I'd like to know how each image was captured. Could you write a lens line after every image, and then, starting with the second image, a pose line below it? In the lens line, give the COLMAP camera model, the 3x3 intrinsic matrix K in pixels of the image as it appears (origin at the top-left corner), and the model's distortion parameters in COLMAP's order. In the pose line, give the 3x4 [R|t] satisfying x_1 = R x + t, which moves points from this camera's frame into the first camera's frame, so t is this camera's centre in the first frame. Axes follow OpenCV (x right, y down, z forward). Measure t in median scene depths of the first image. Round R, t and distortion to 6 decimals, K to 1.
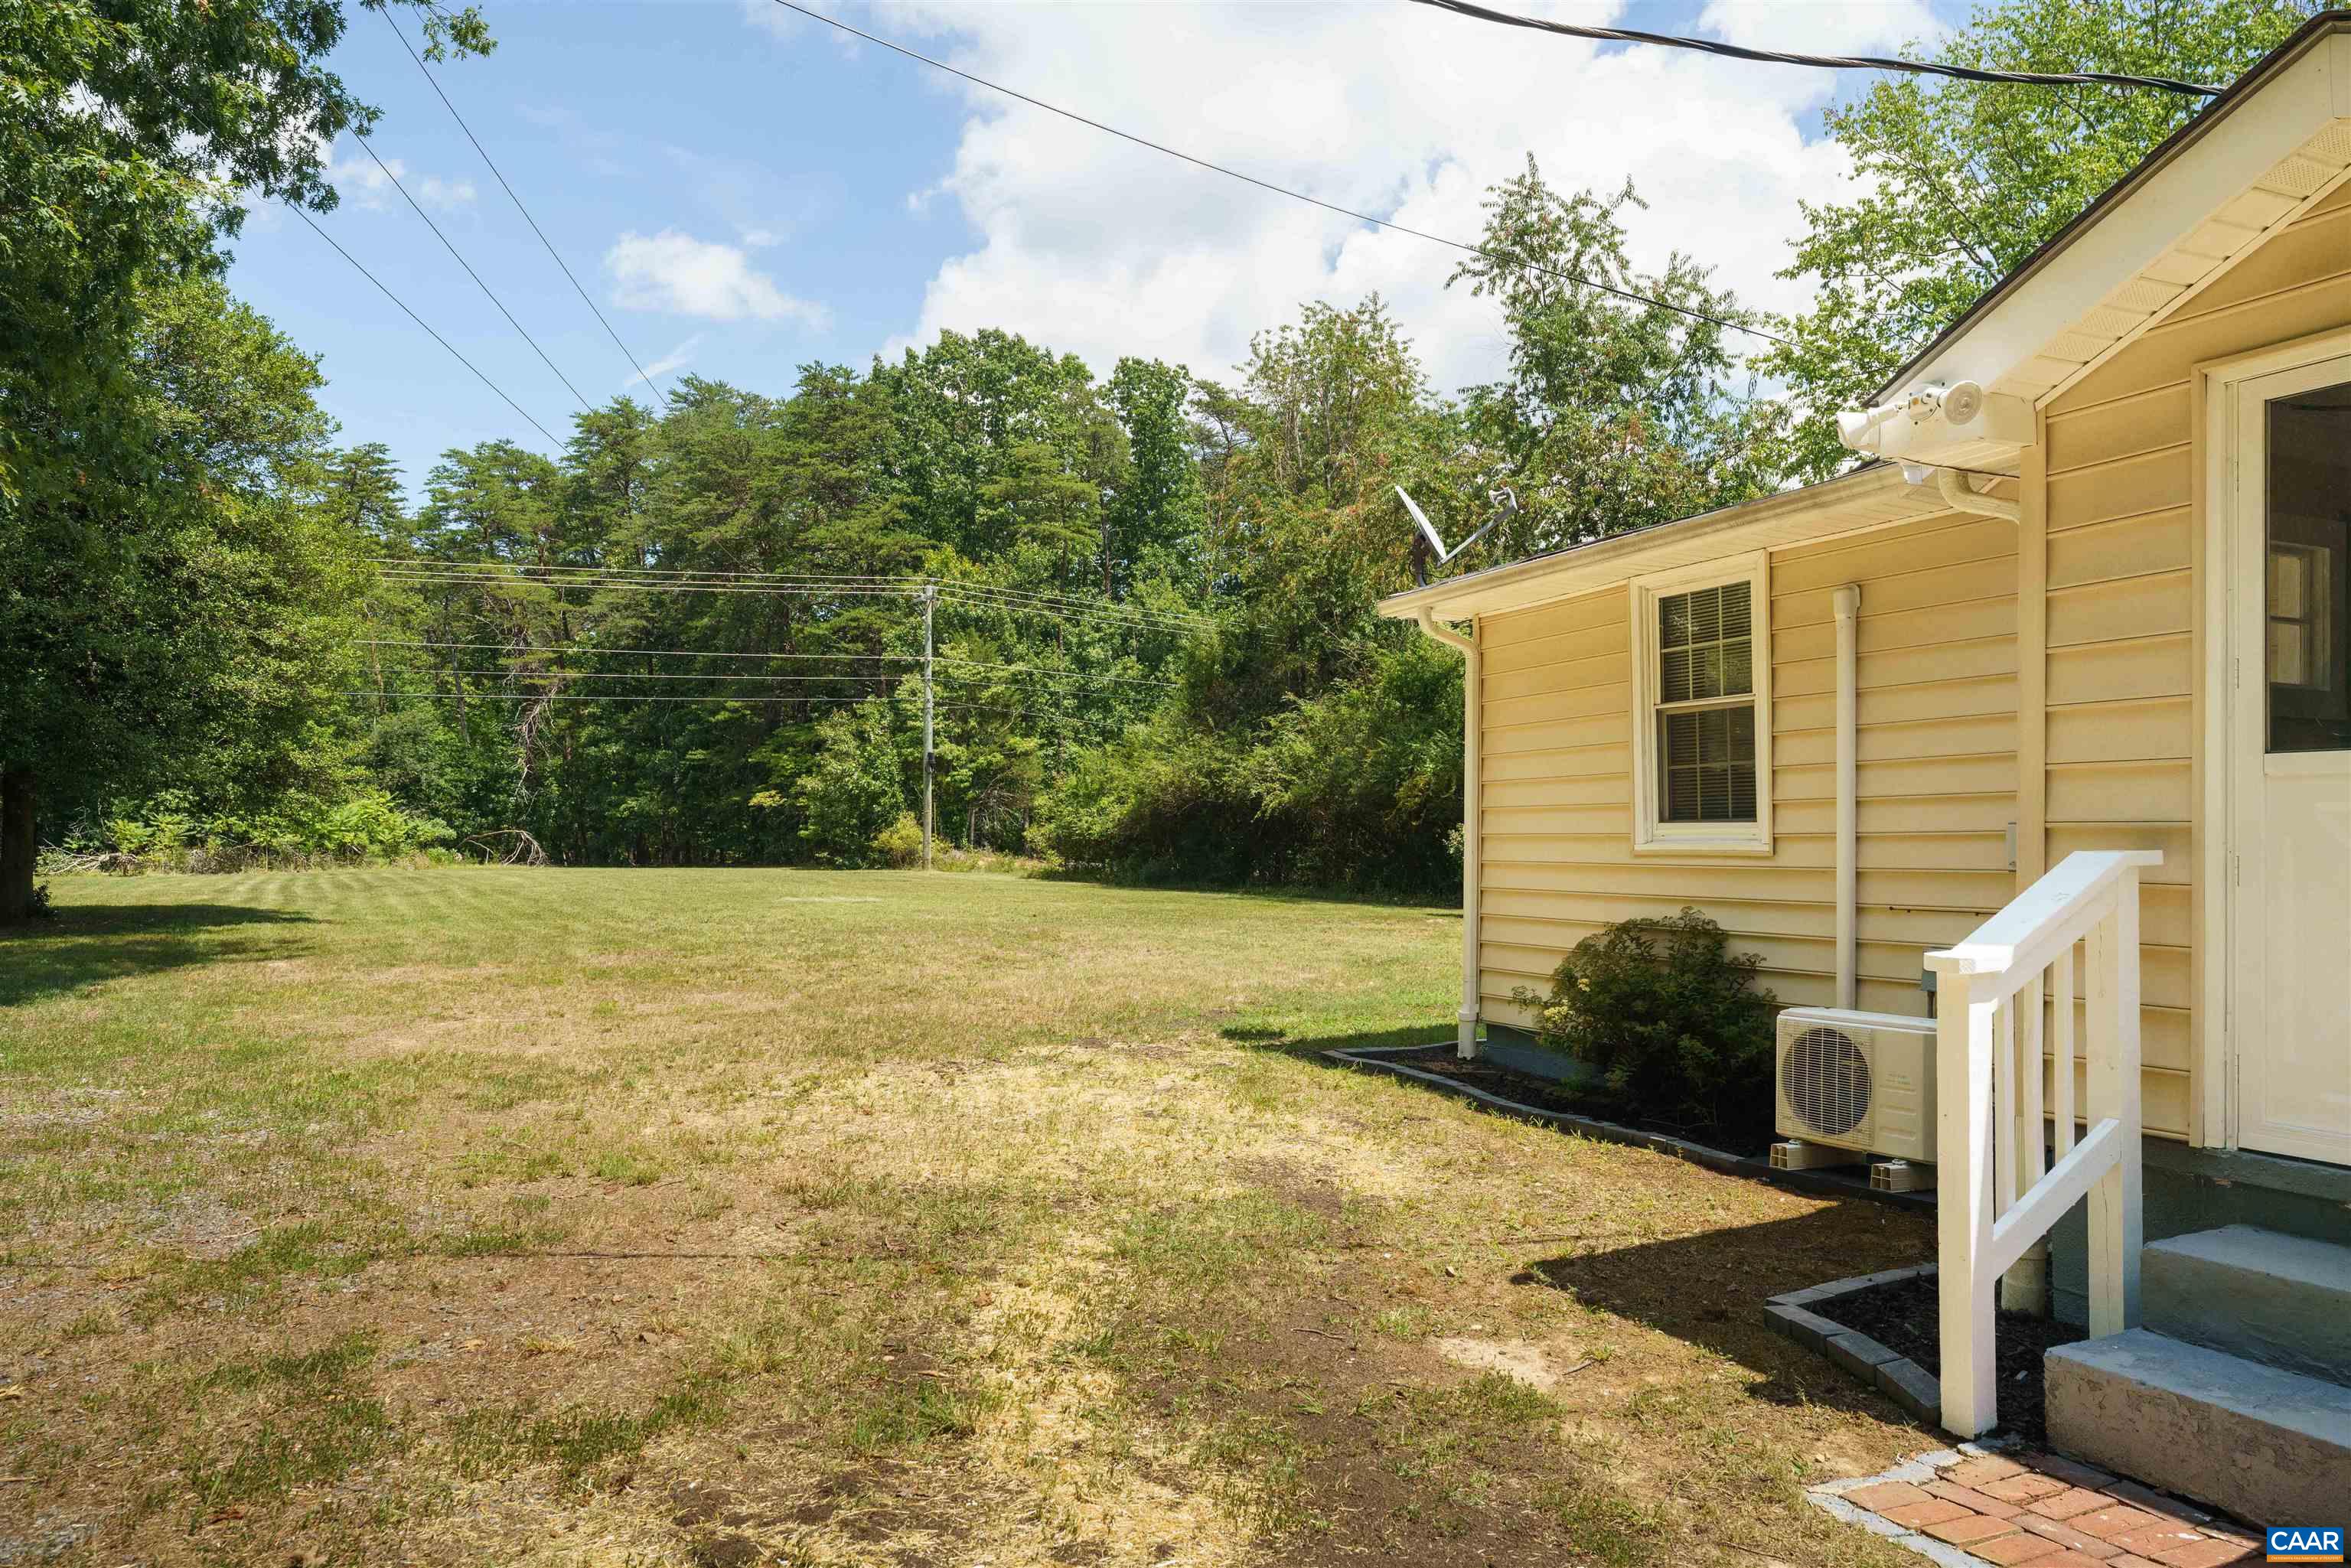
lens RADIAL K [[1575.4, 0, 1145.5], [0, 1575.4, 808.0], [0, 0, 1]] dist [0.008565, -0.007568]
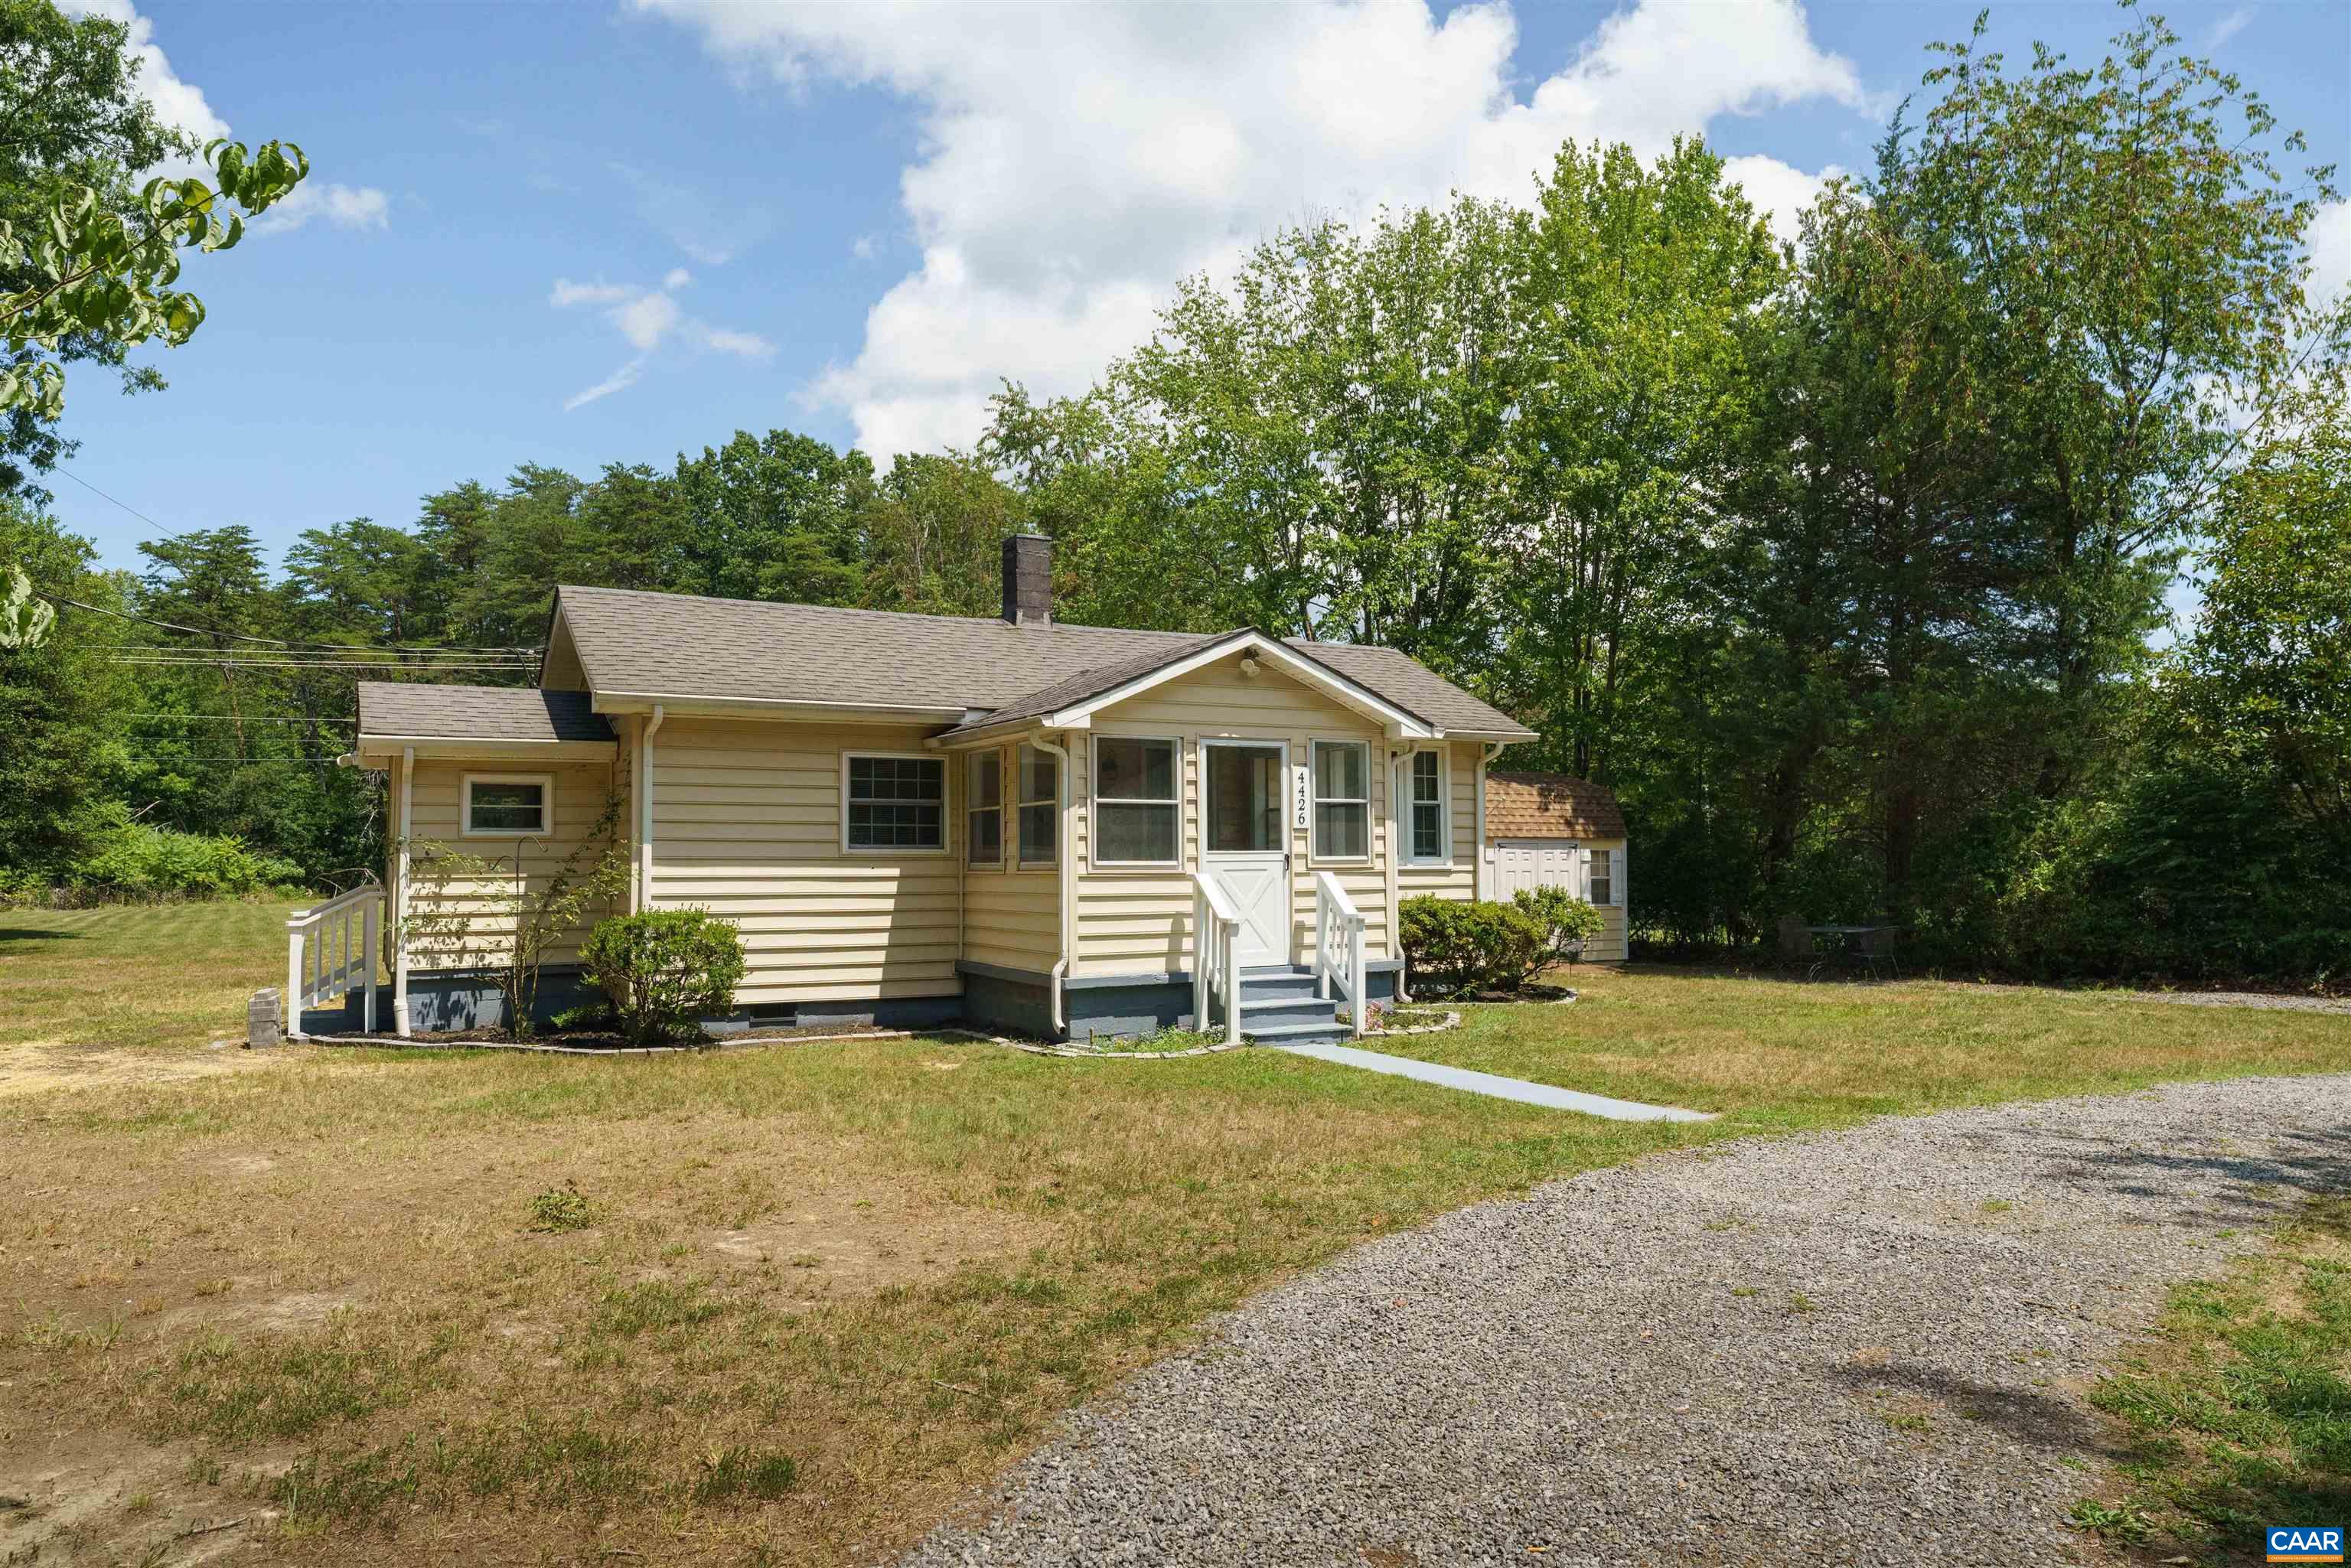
lens RADIAL K [[1575.4, 0, 1157.6], [0, 1575.4, 788.8], [0, 0, 1]] dist [0.008565, -0.007568]
pose [[0.999188, -0.006698, 0.039738, 0.129245], [0.007917, 0.999501, -0.030592, -0.003895], [-0.039513, 0.030882, 0.998742, -0.154617]]
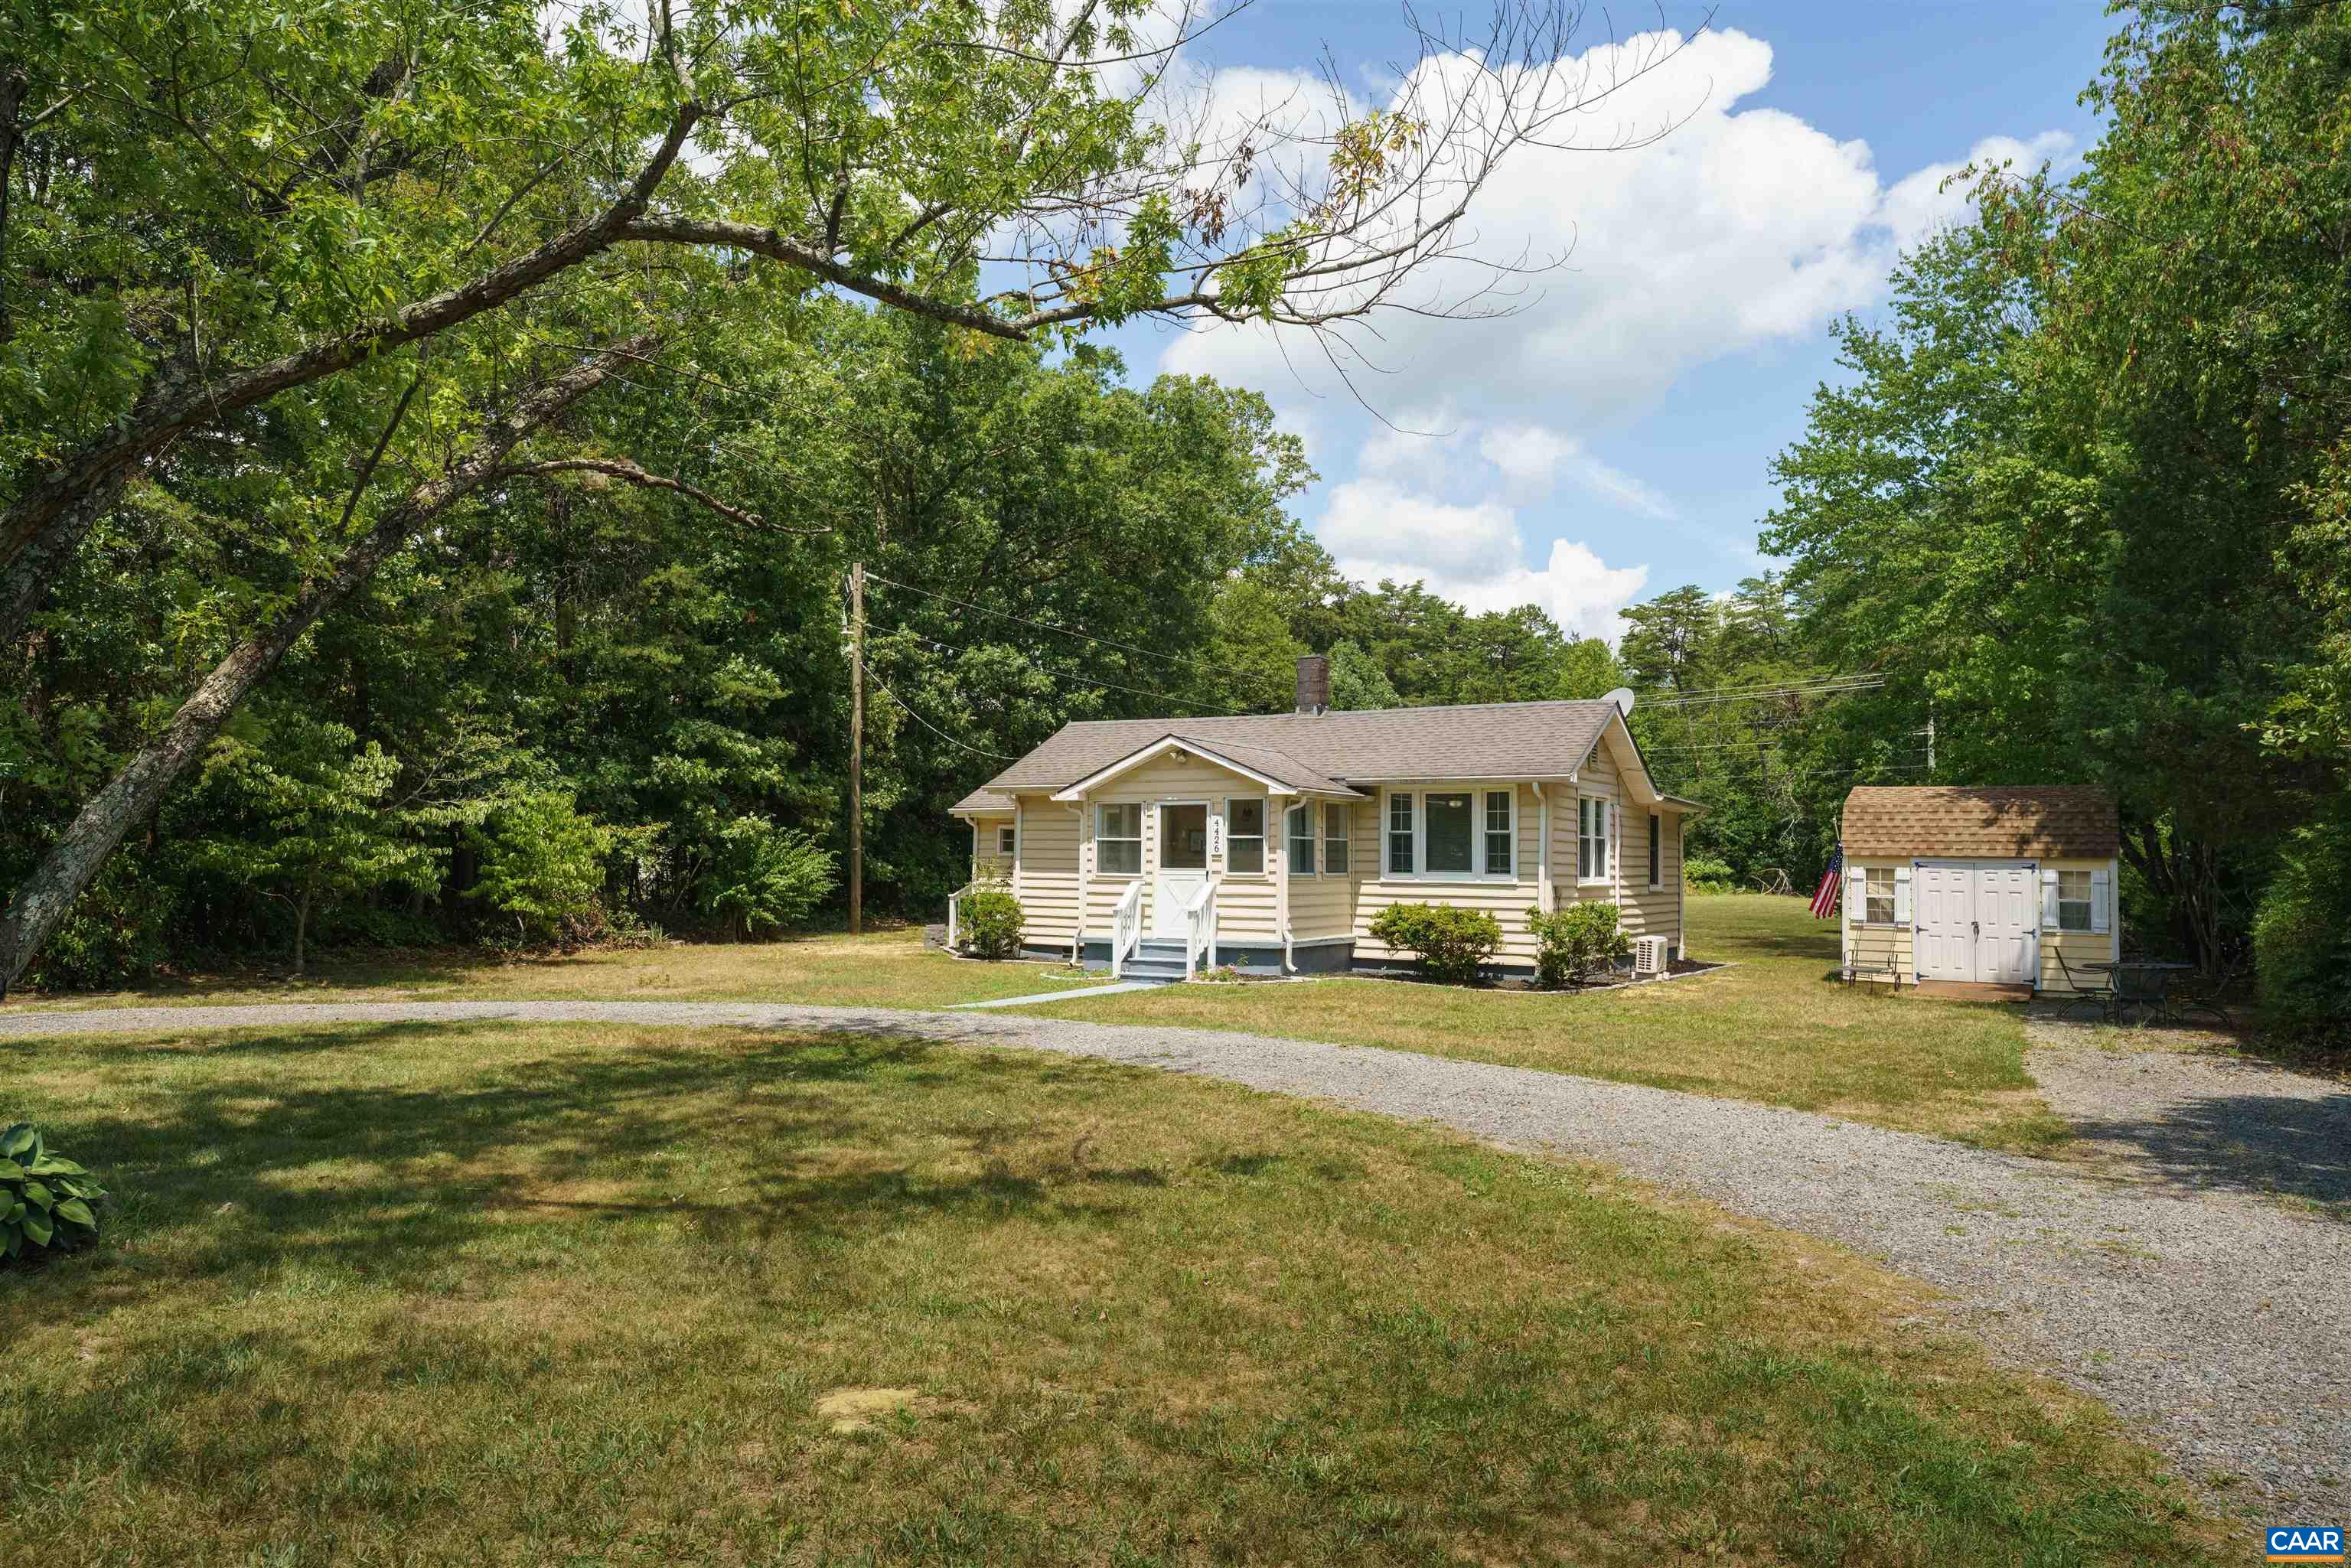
lens RADIAL K [[1571.7, 0, 1150.8], [0, 1571.7, 790.0], [0, 0, 1]] dist [-0.001345, -0.002883]
pose [[0.544988, -0.035286, -0.837701, 0.417317], [0.007335, 0.999276, -0.037320, -0.006165], [0.838412, 0.014194, 0.544853, -0.139496]]
